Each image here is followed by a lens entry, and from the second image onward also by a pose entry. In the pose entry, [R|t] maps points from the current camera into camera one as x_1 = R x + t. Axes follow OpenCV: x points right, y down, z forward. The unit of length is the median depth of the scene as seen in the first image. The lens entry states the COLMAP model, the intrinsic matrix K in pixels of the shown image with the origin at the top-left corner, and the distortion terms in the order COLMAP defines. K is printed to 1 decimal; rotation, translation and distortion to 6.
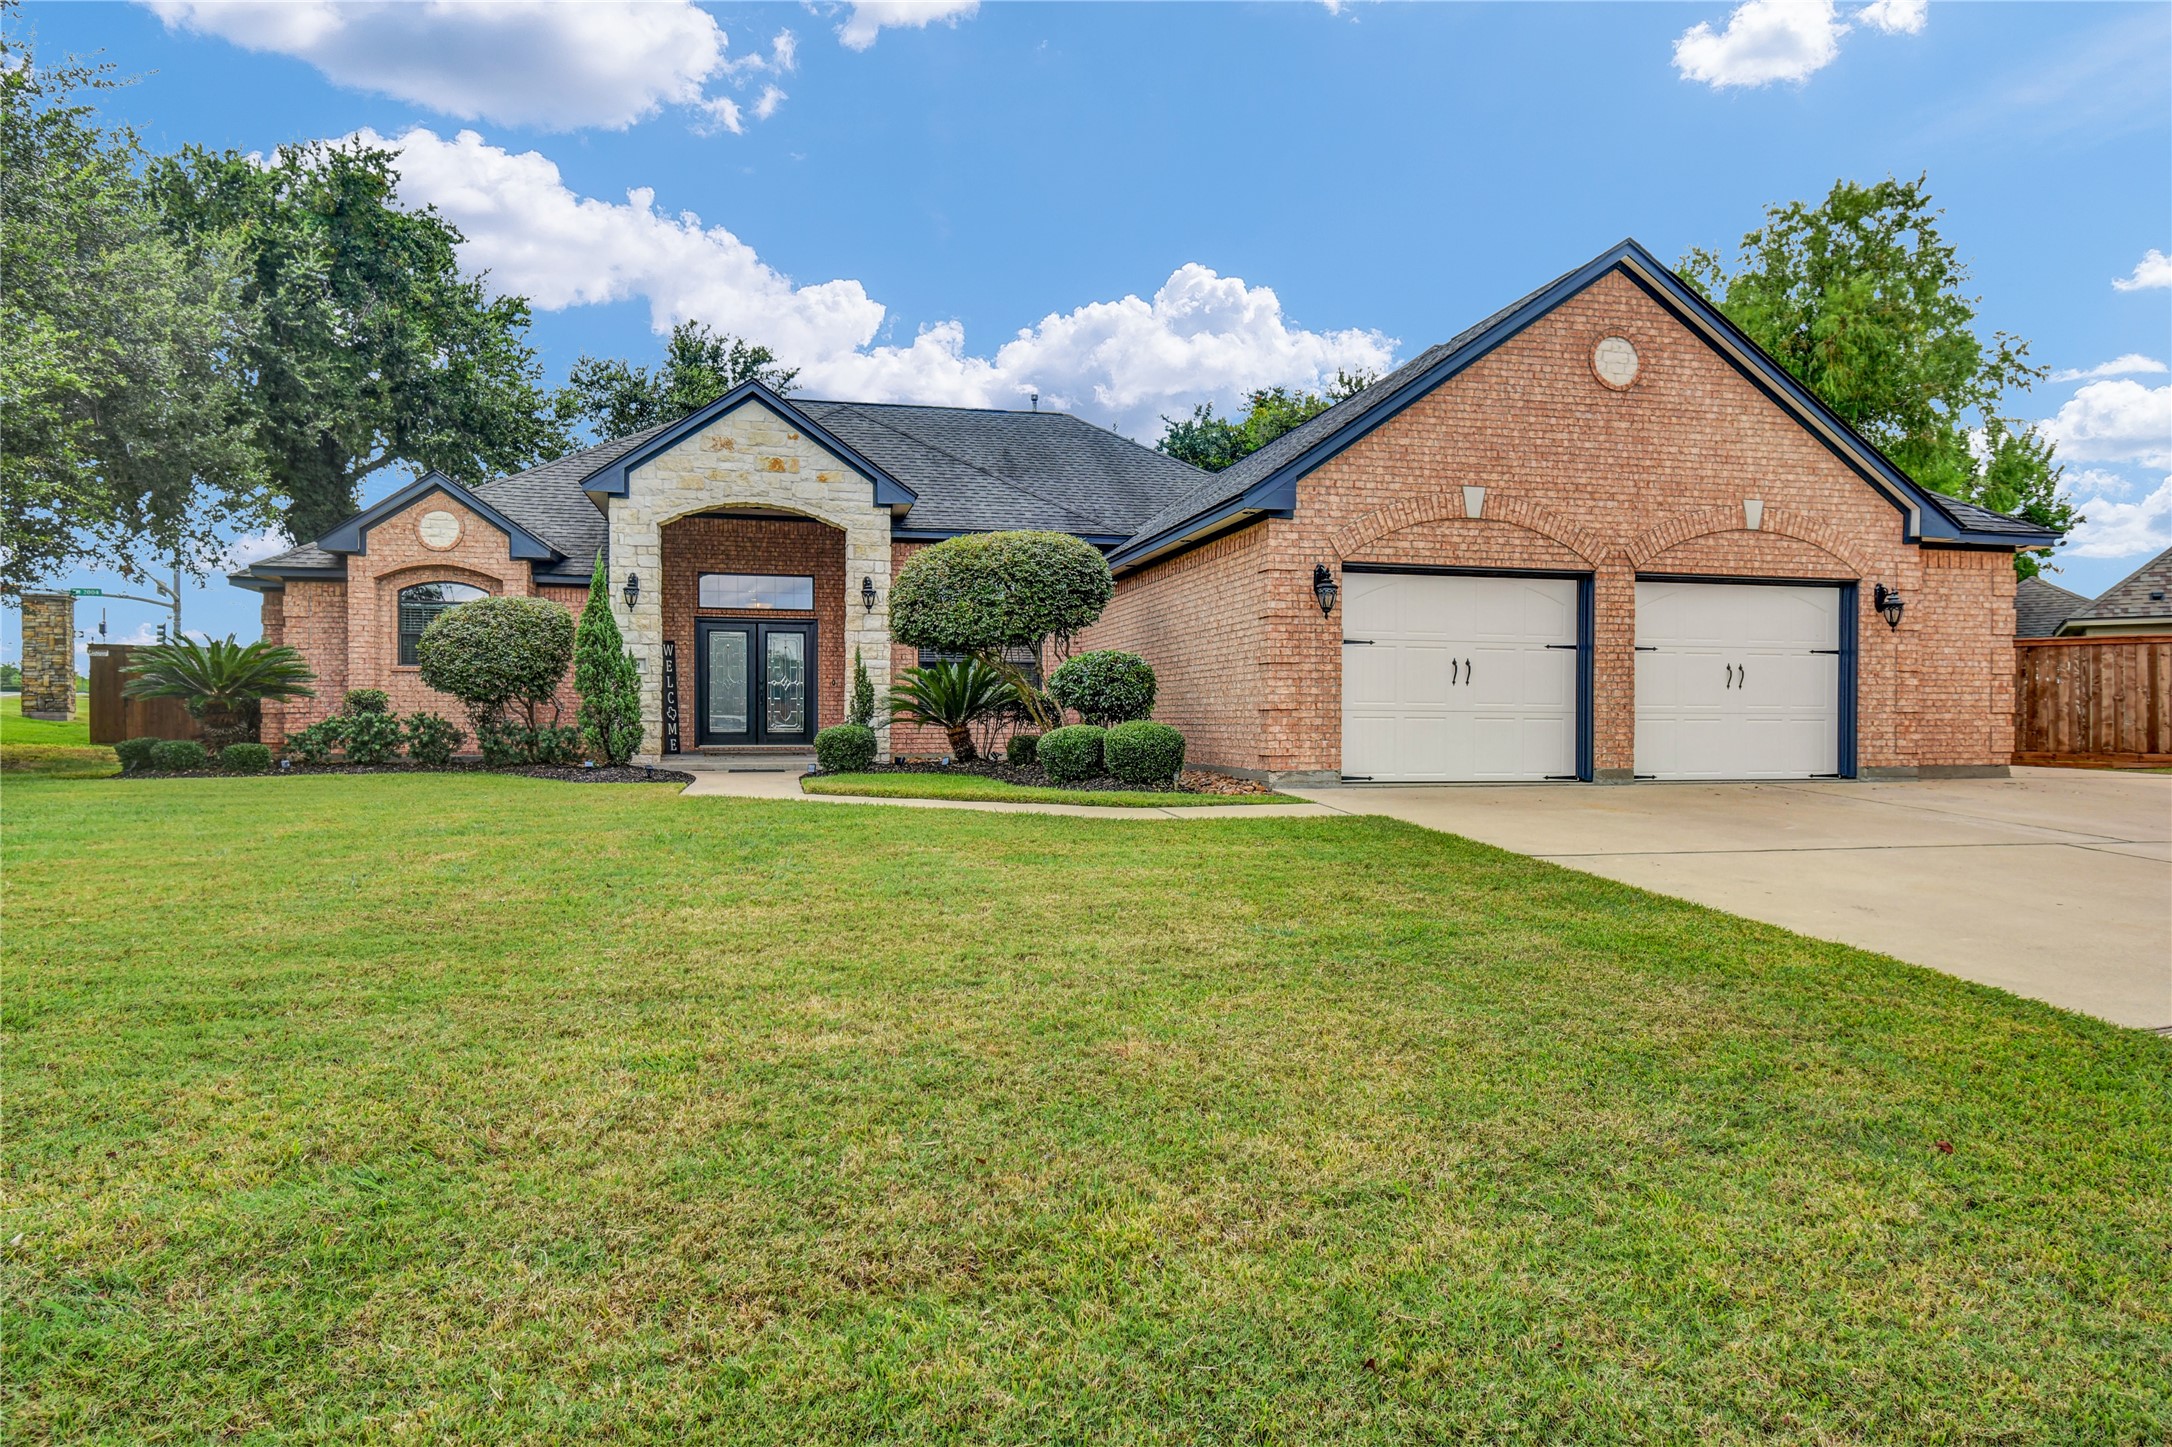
lens RADIAL K [[1277.0, 0, 1086.3], [0, 1277.0, 723.5], [0, 0, 1]] dist [0.008203, 0.000929]
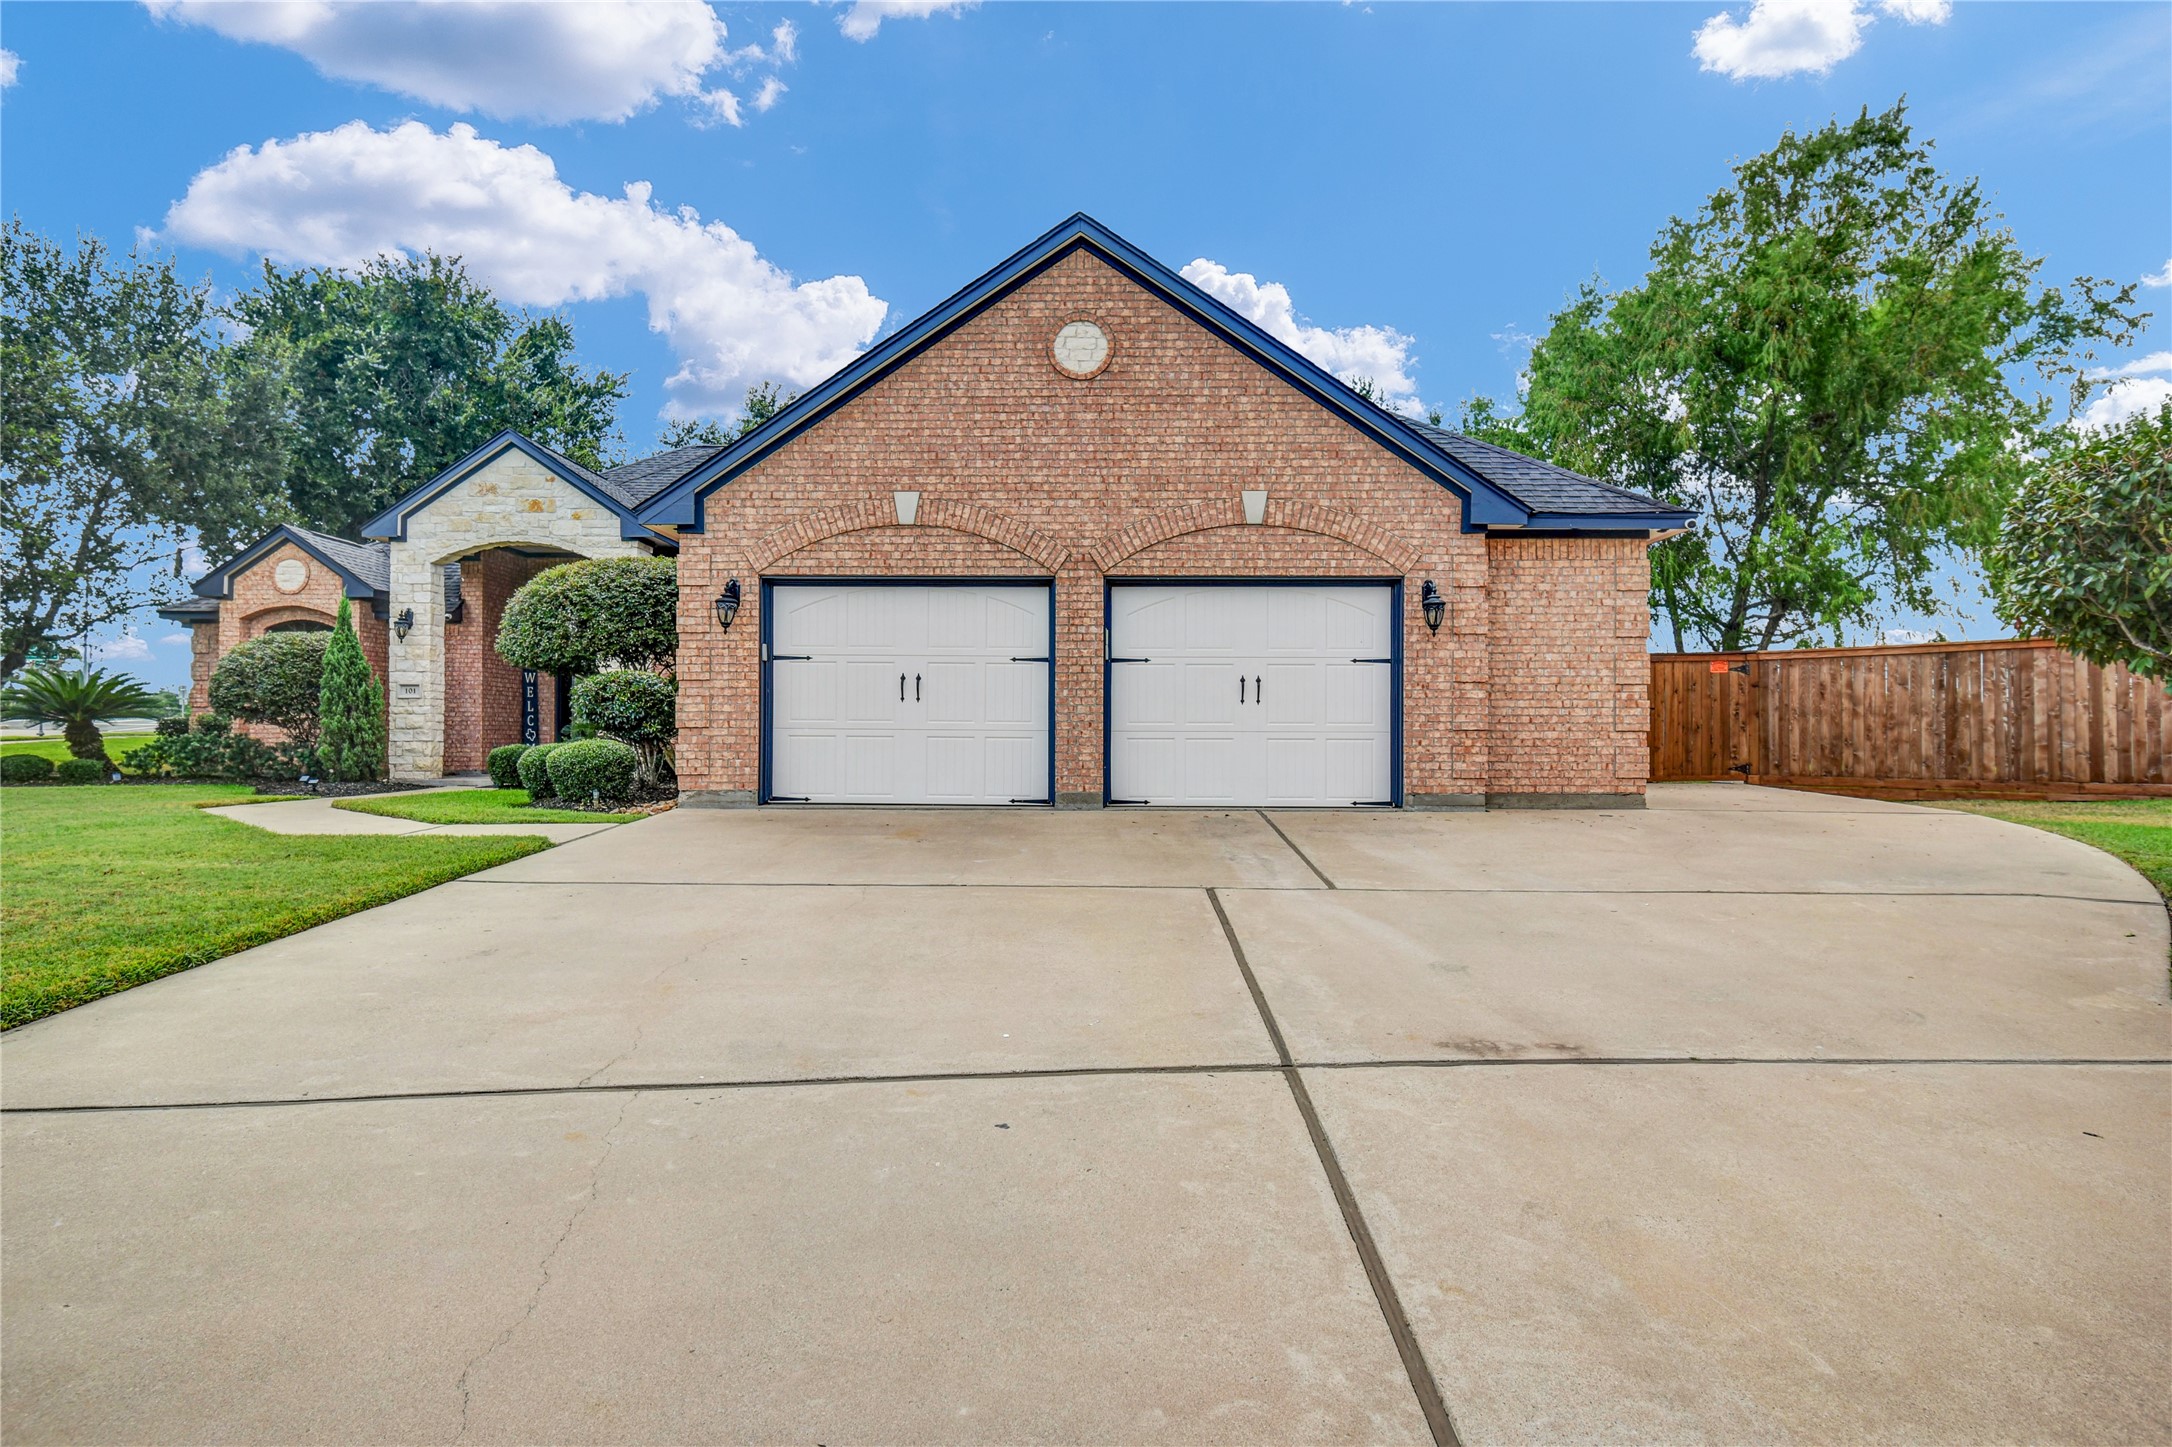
lens RADIAL K [[1220.1, 0, 1086.1], [0, 1220.1, 726.5], [0, 0, 1]] dist [-0.000255, -0.000783]
pose [[0.966896, -0.002602, -0.255156, 0.620677], [-0.001722, 0.999859, -0.016723, 0.002959], [0.255164, 0.016608, 0.966755, 0.155562]]
